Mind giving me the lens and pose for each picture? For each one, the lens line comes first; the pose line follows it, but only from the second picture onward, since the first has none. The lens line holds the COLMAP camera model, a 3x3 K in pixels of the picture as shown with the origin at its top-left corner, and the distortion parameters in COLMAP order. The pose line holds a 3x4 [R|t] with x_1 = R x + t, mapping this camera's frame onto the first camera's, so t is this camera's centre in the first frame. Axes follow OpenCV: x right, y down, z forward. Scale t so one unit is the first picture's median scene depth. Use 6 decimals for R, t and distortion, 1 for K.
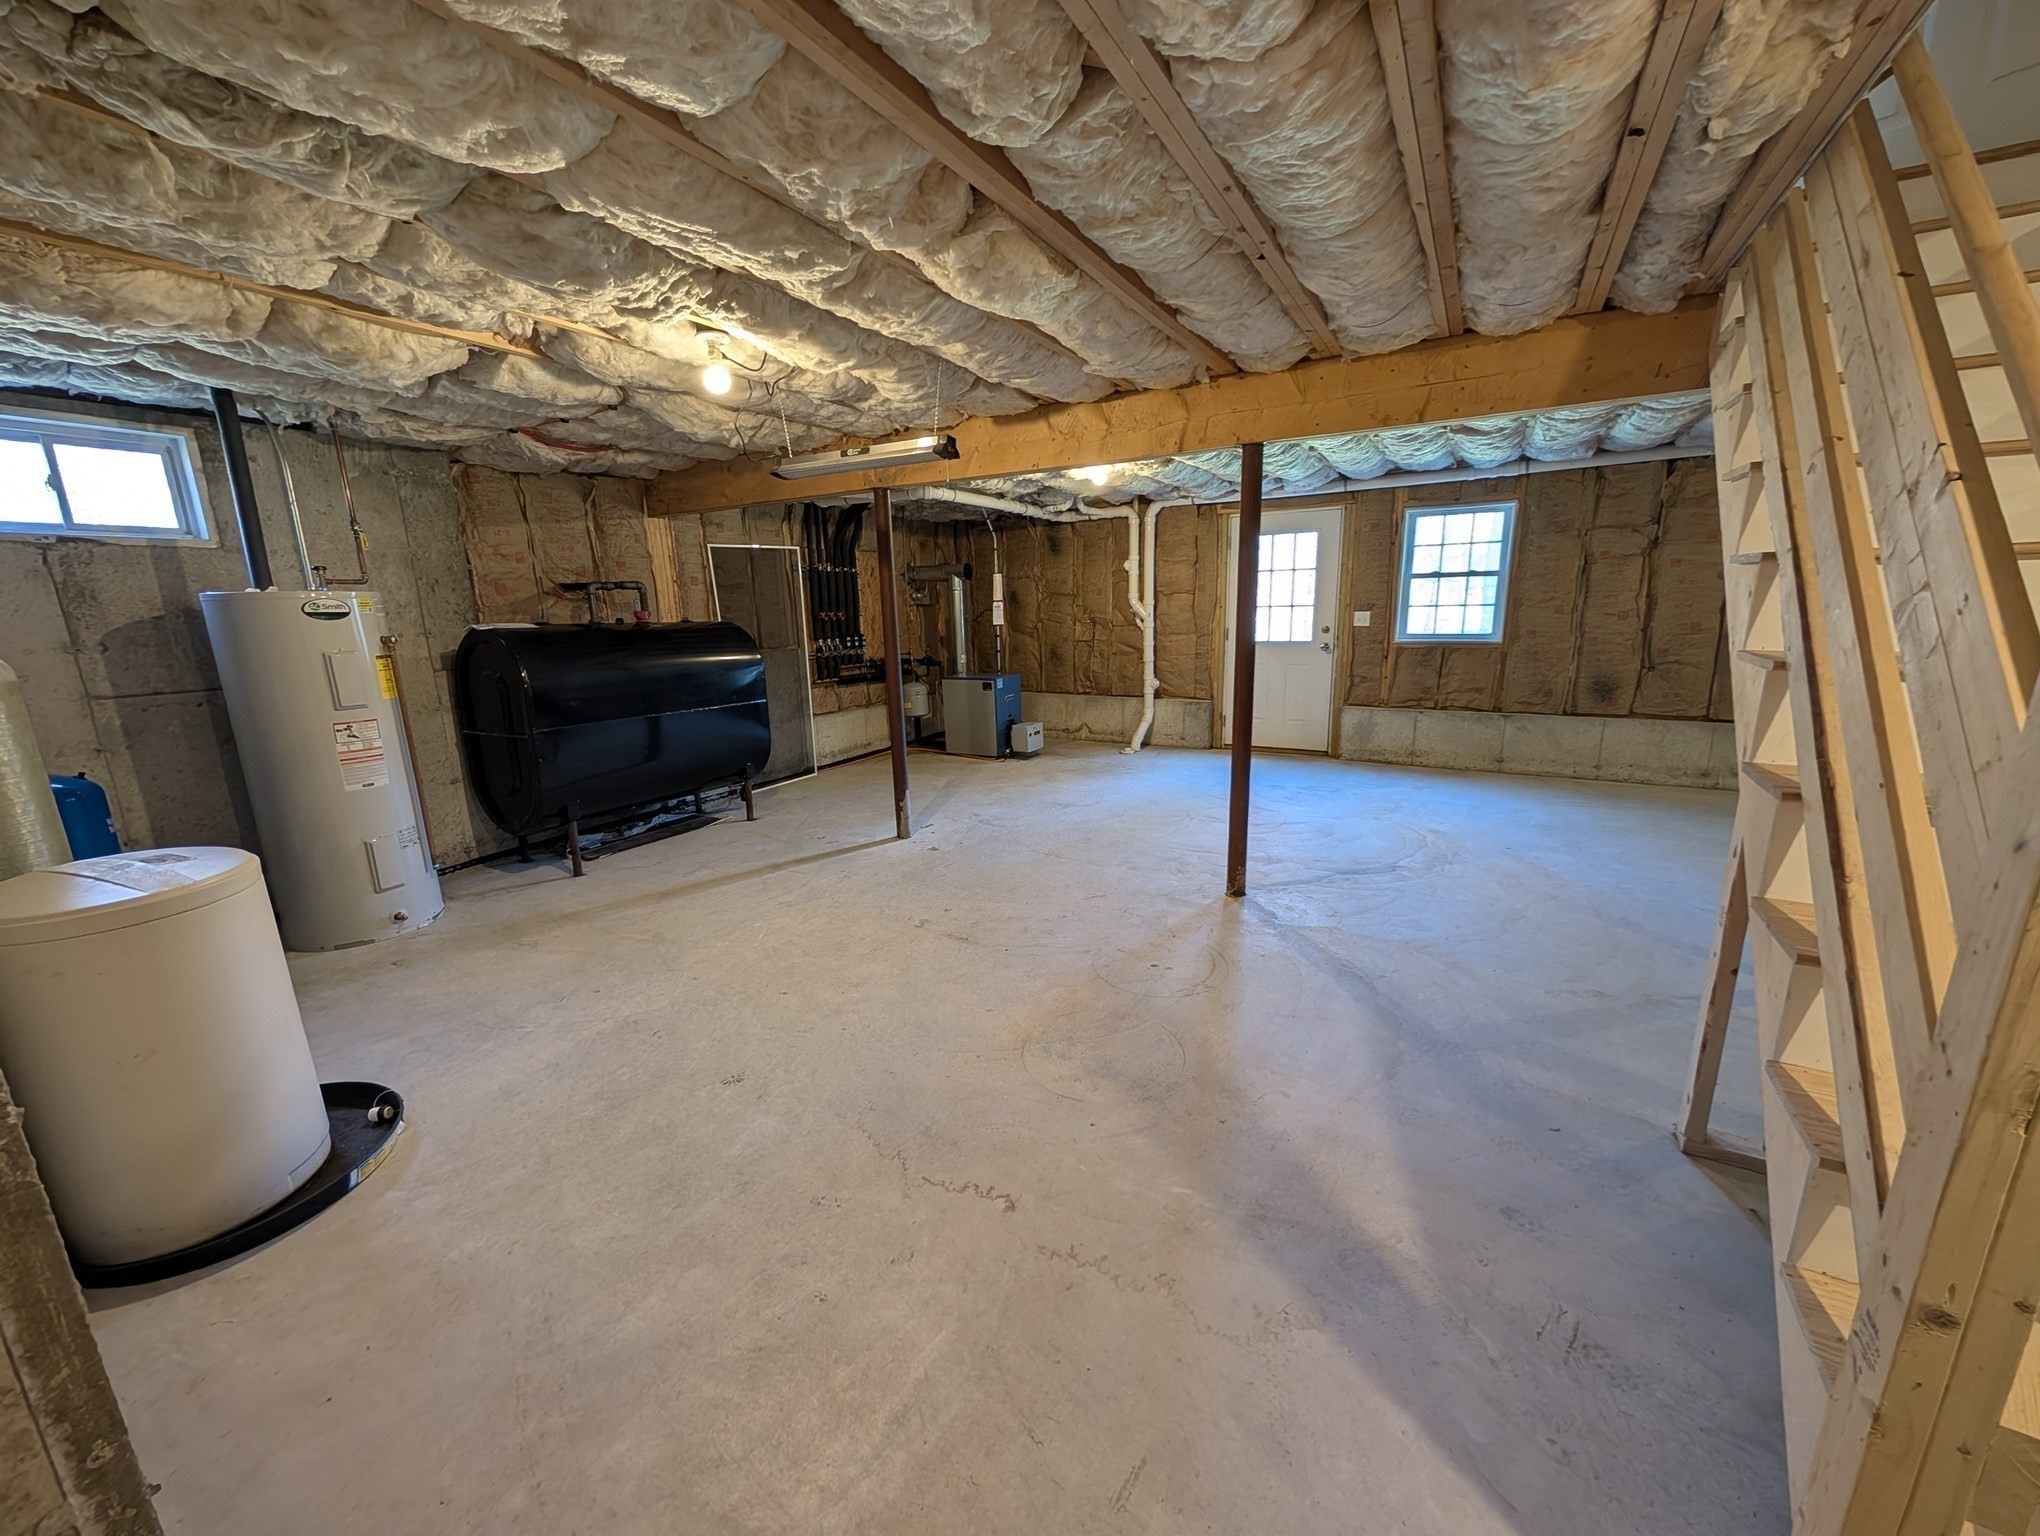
lens RADIAL K [[769.7, 0, 1024.4], [0, 769.7, 774.0], [0, 0, 1]] dist [-0.002047, -0.000361]
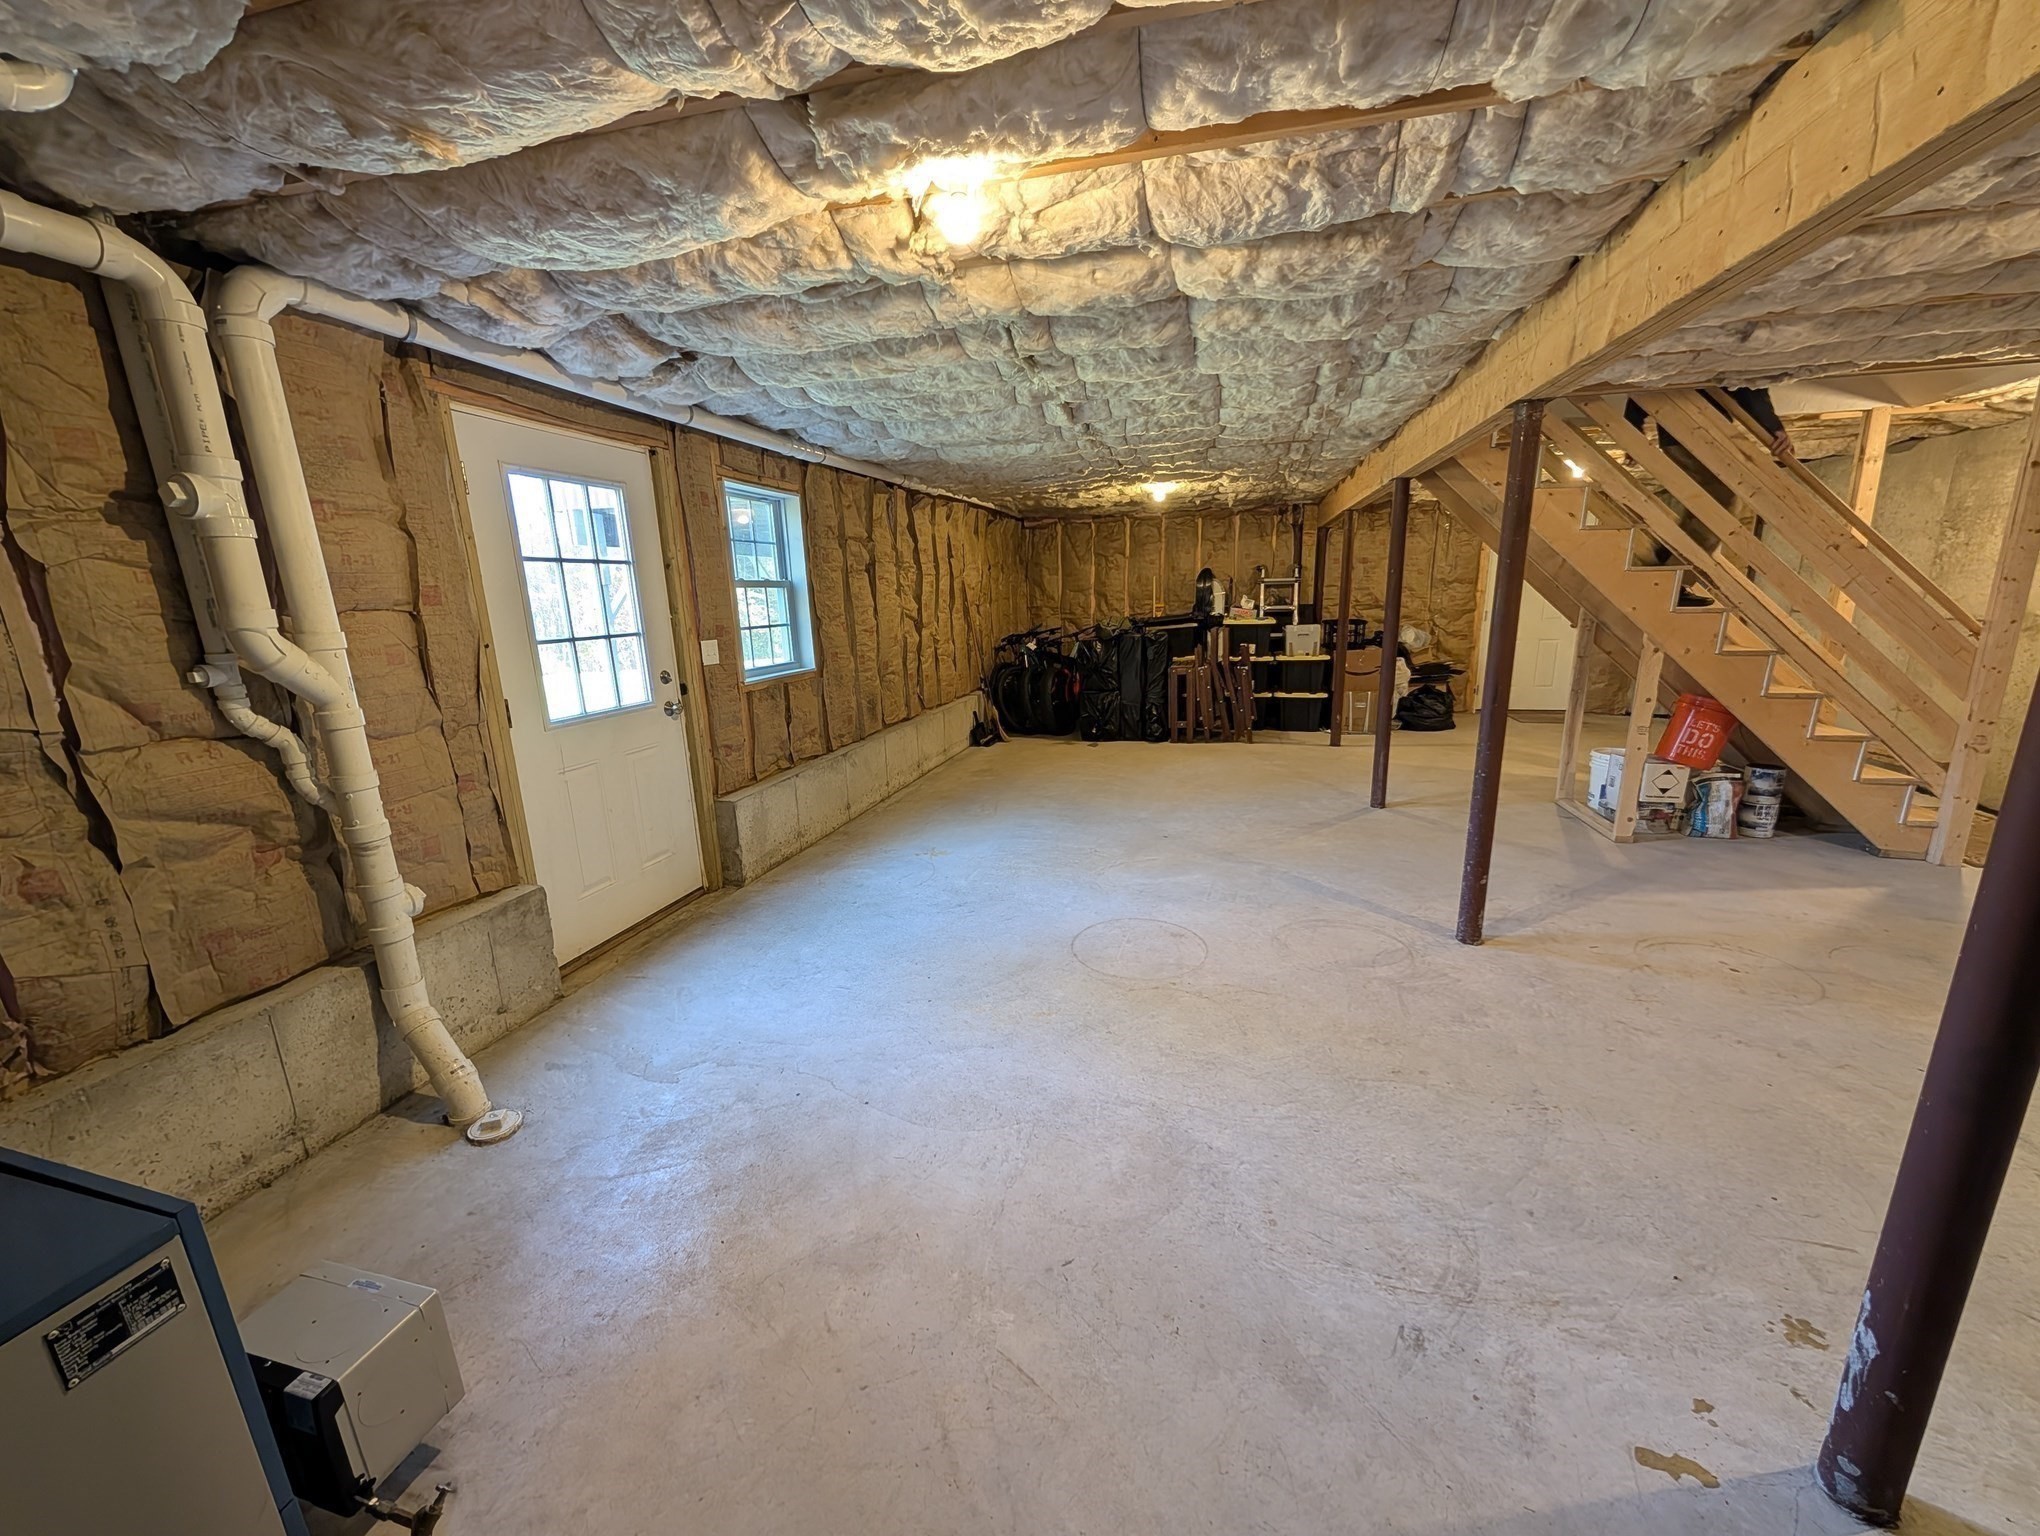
lens RADIAL K [[769.7, 0, 1026.6], [0, 769.7, 775.6], [0, 0, 1]] dist [-0.002047, -0.000361]
pose [[-0.278886, -0.190562, 0.941227, -0.285436], [0.245896, 0.933269, 0.261810, -0.287641], [-0.928309, 0.304459, -0.213417, 1.281988]]
